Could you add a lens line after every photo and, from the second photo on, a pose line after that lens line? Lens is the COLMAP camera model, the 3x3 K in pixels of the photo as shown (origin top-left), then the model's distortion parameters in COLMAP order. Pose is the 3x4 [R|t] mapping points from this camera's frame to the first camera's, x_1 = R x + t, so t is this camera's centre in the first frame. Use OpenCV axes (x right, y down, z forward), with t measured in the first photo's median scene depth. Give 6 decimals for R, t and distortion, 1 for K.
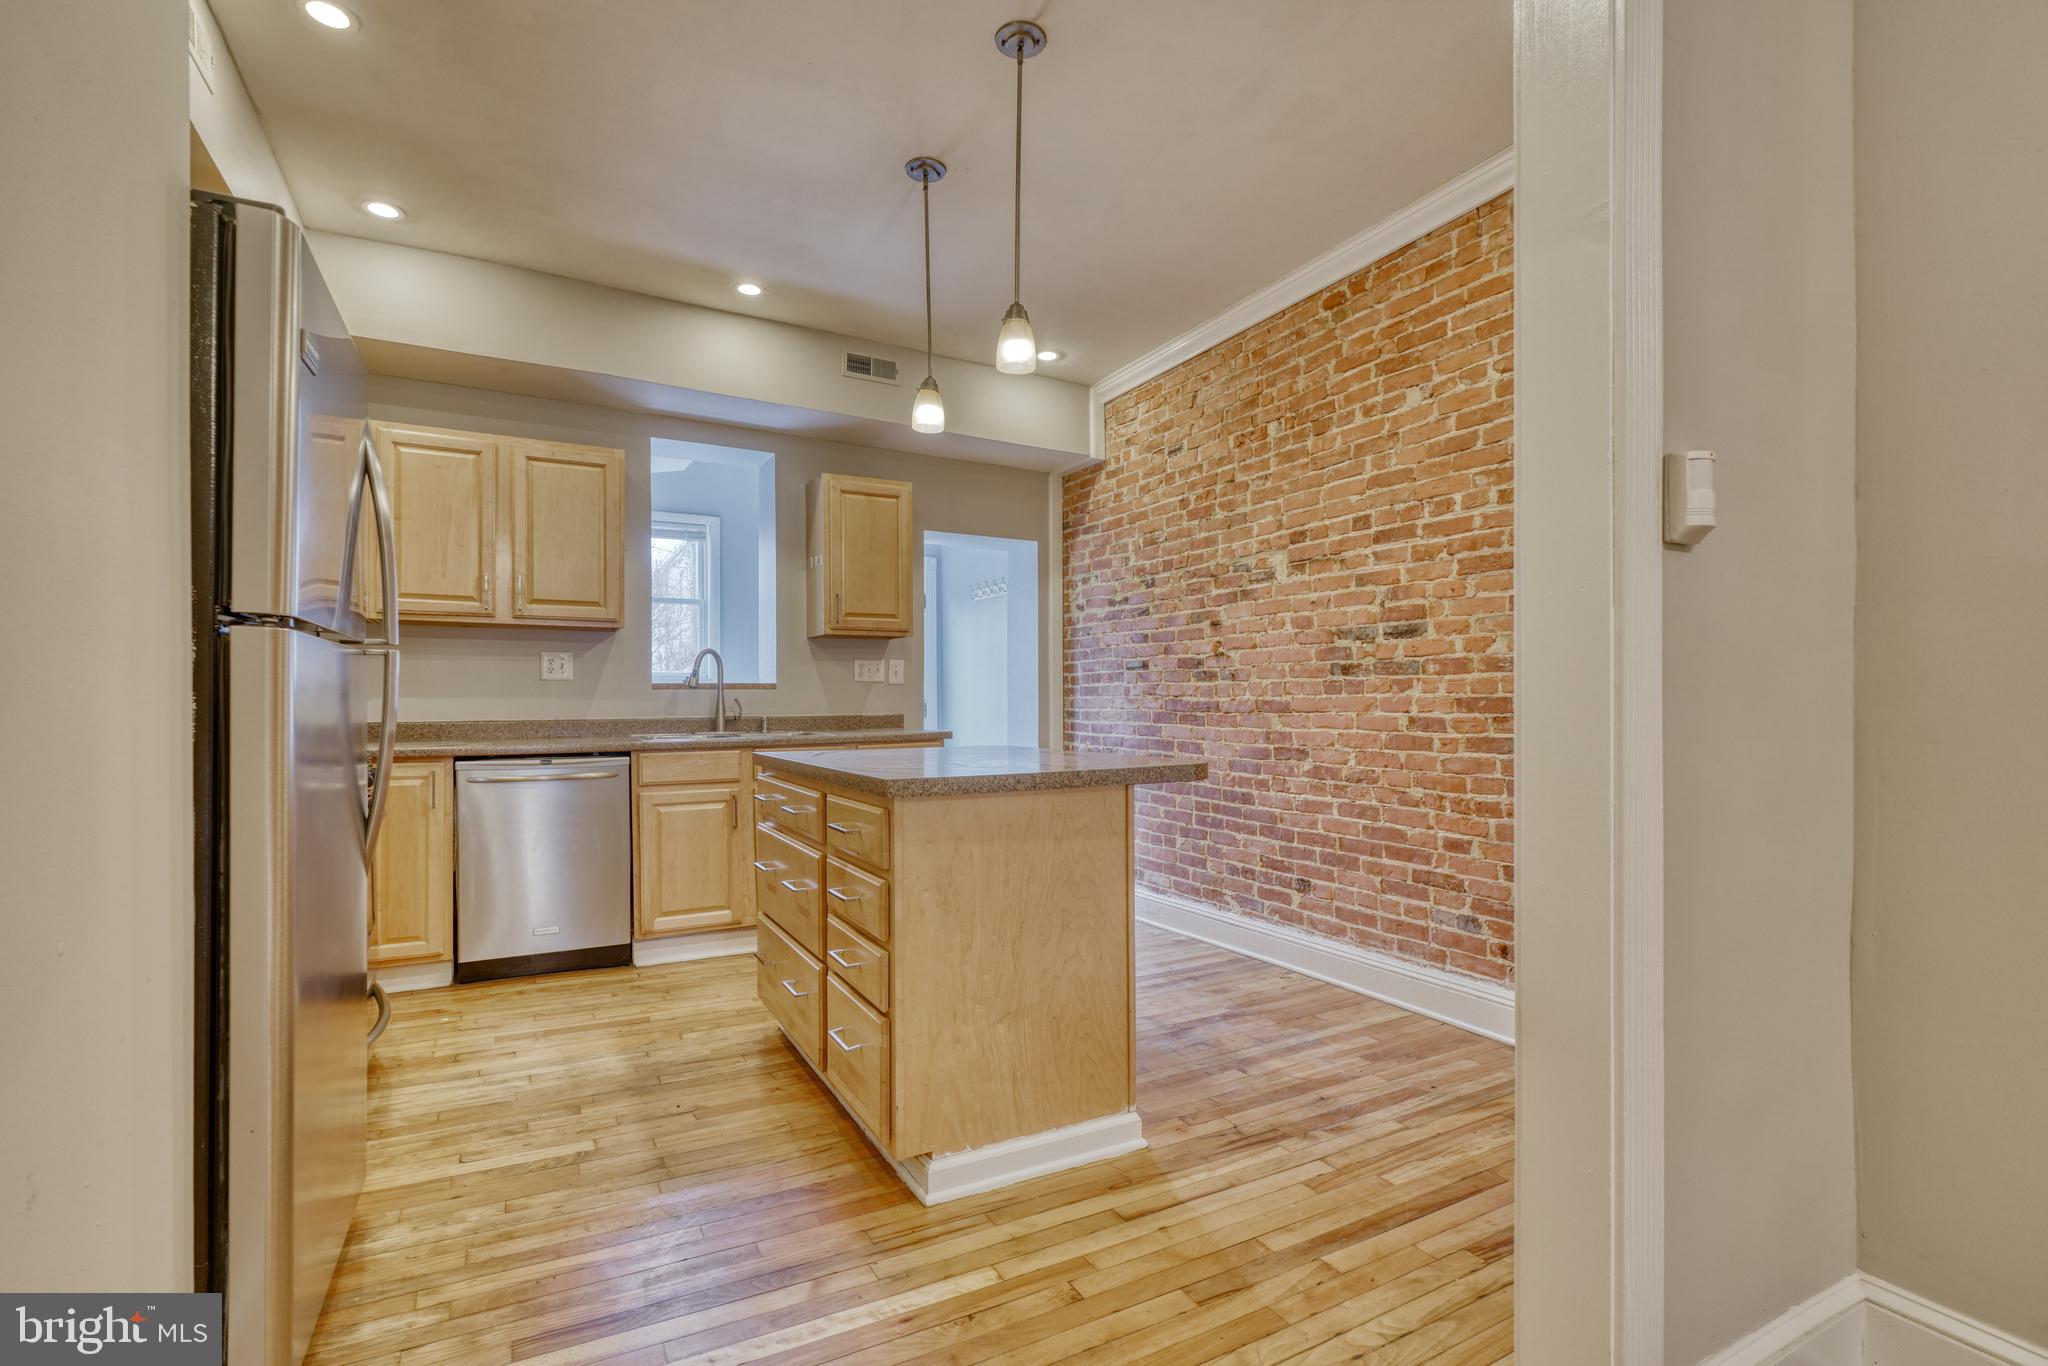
lens RADIAL K [[916.0, 0, 998.5], [0, 916.0, 701.1], [0, 0, 1]] dist [-0.011084, 0.005558]
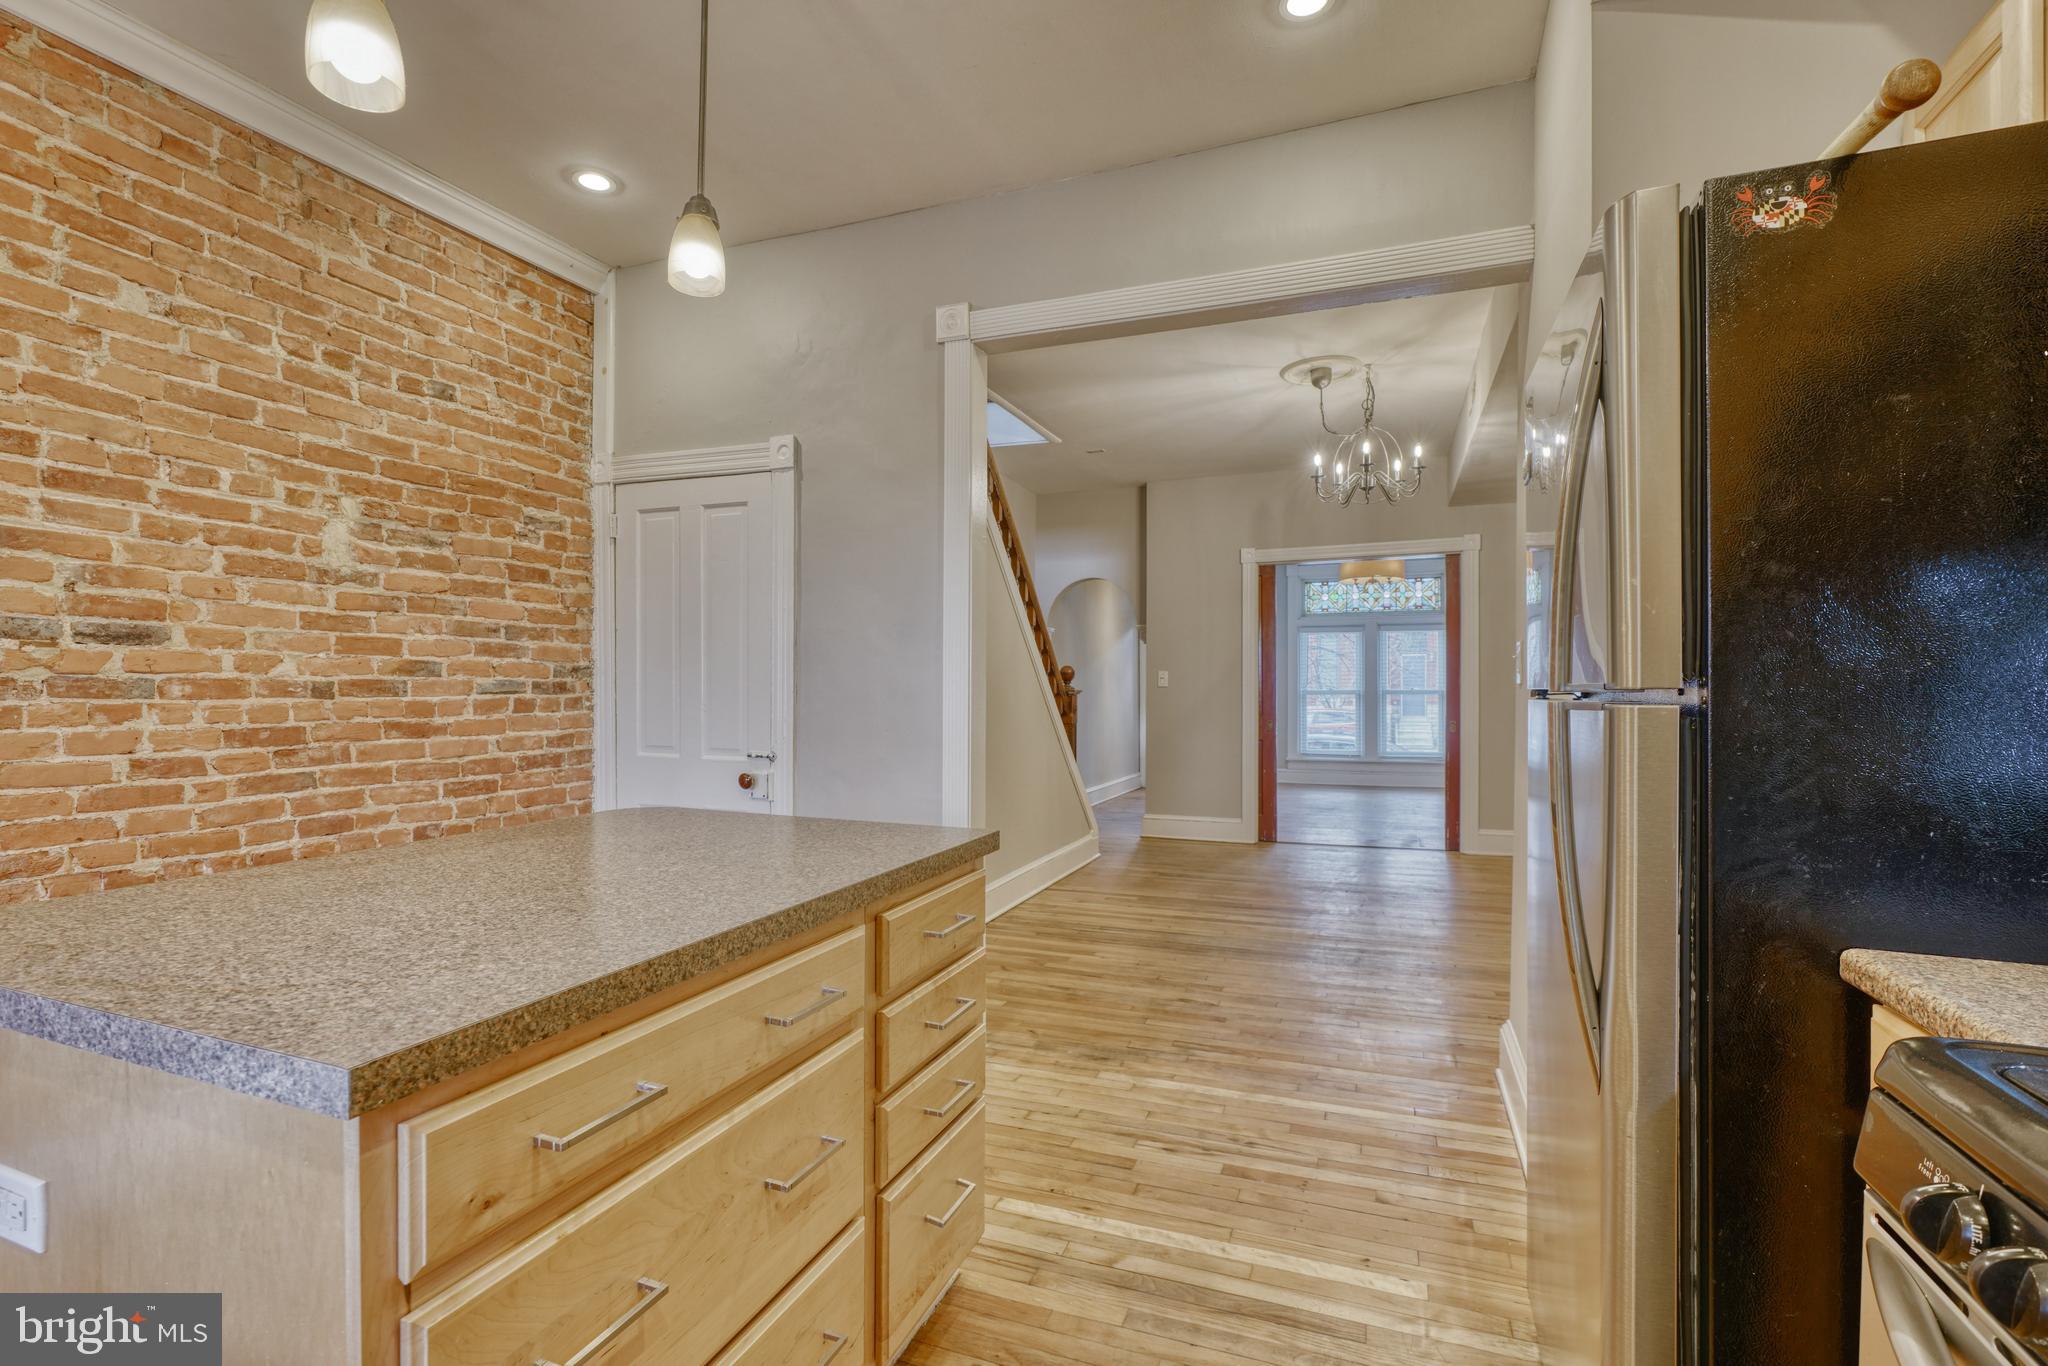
lens RADIAL K [[916.0, 0, 1018.5], [0, 916.0, 685.0], [0, 0, 1]] dist [-0.011084, 0.005558]
pose [[-0.648893, 0.003820, 0.760870, -0.505854], [-0.003227, 0.999965, -0.007773, -0.035716], [-0.760873, -0.007499, -0.648858, 0.935122]]
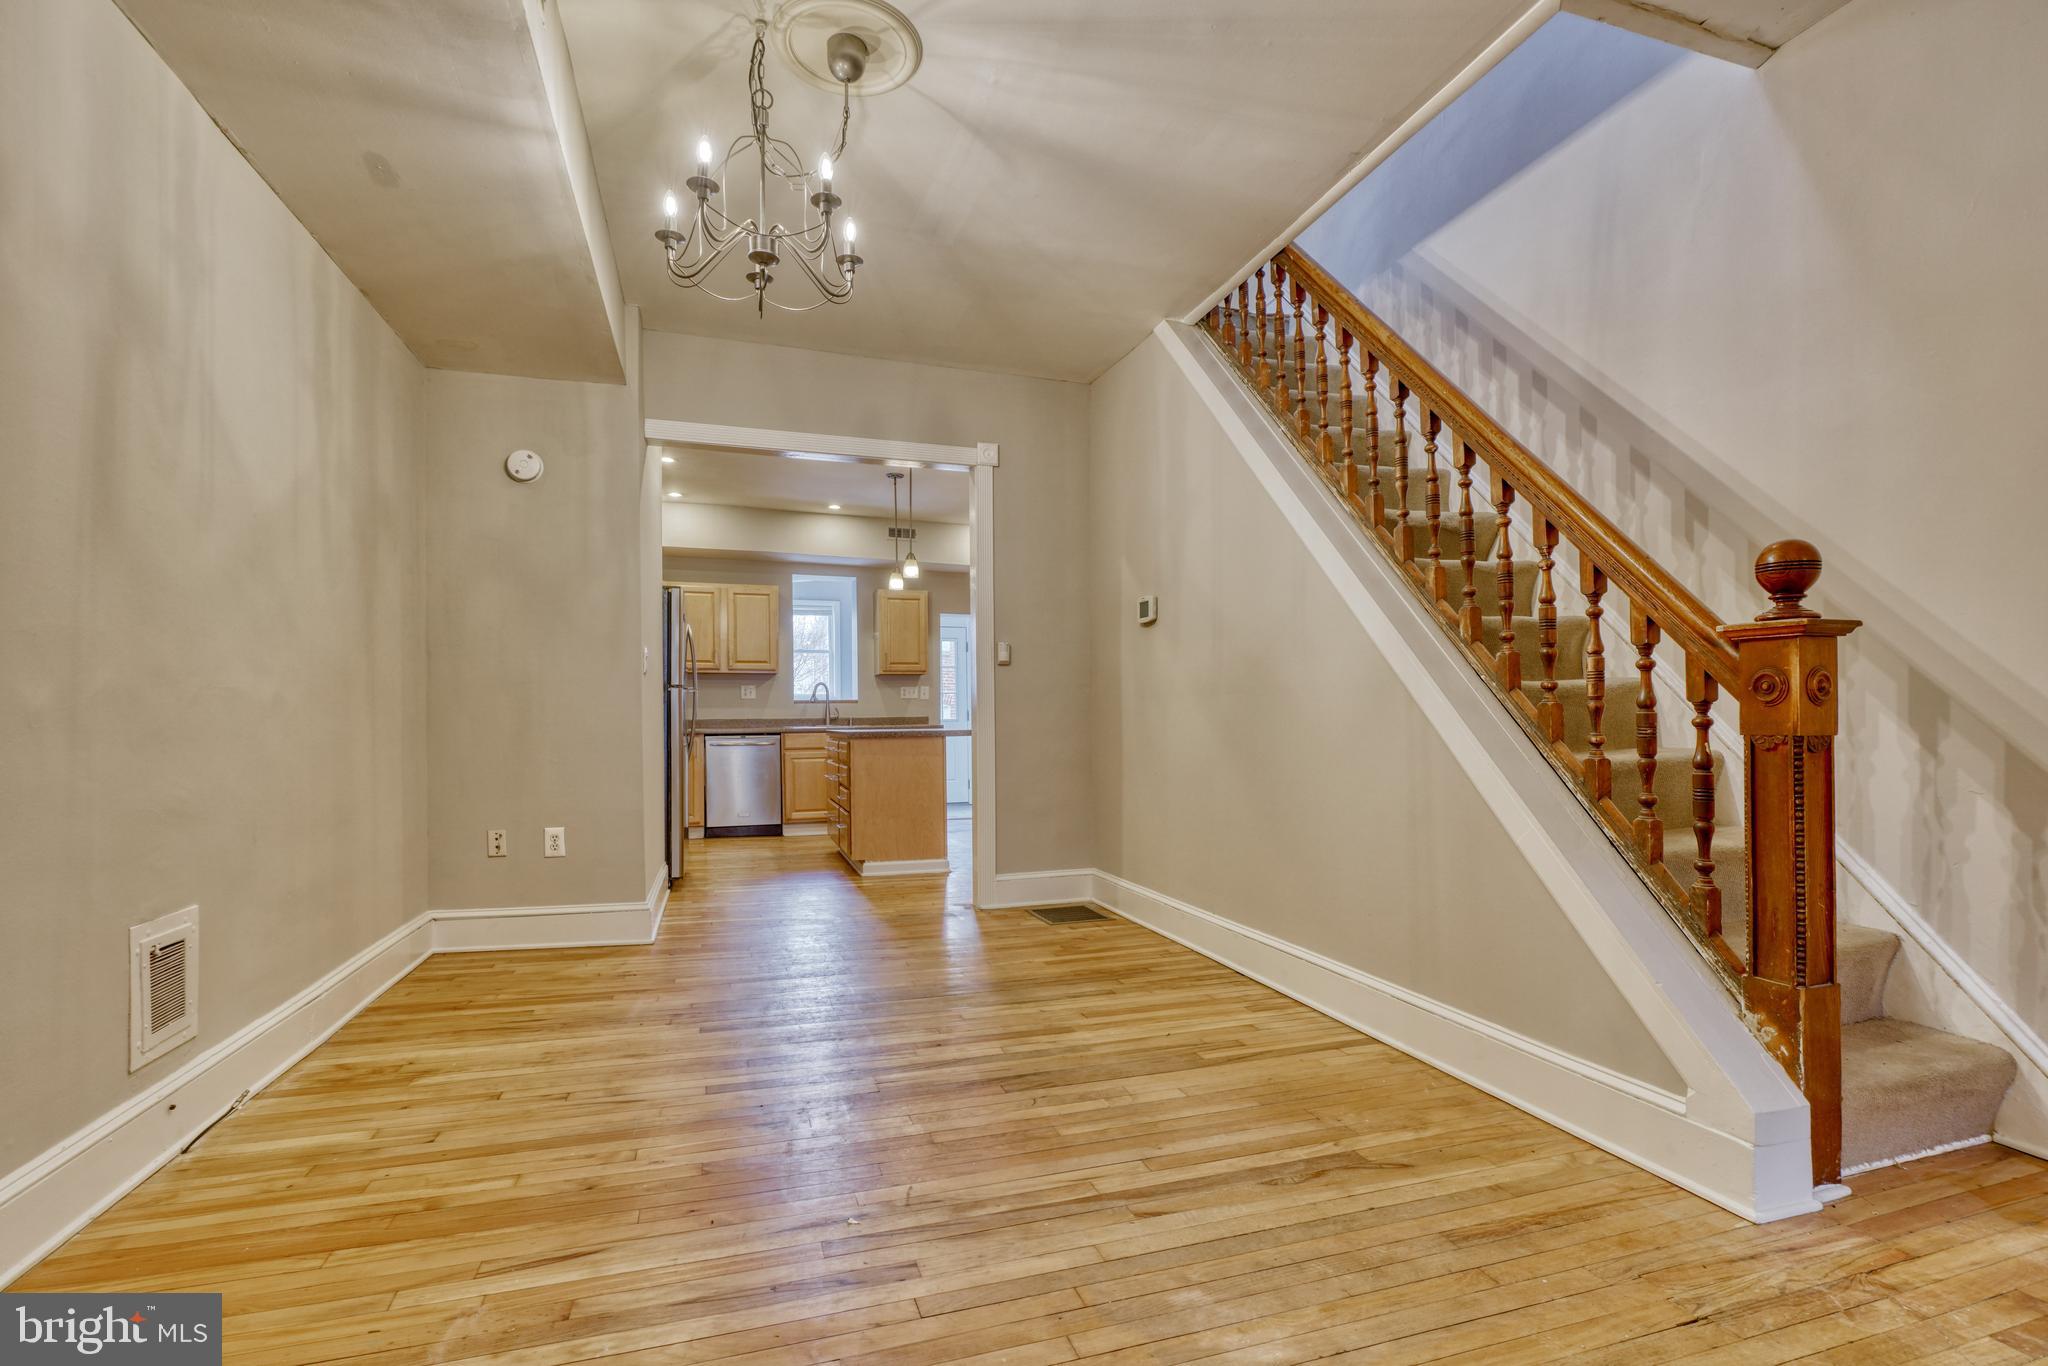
lens RADIAL K [[916.0, 0, 1013.0], [0, 916.0, 721.5], [0, 0, 1]] dist [-0.011084, 0.005558]
pose [[0.983954, -0.003502, -0.178390, 0.785747], [0.004673, 0.999970, 0.006144, 0.029435], [0.178364, -0.006879, 0.983941, -1.536949]]
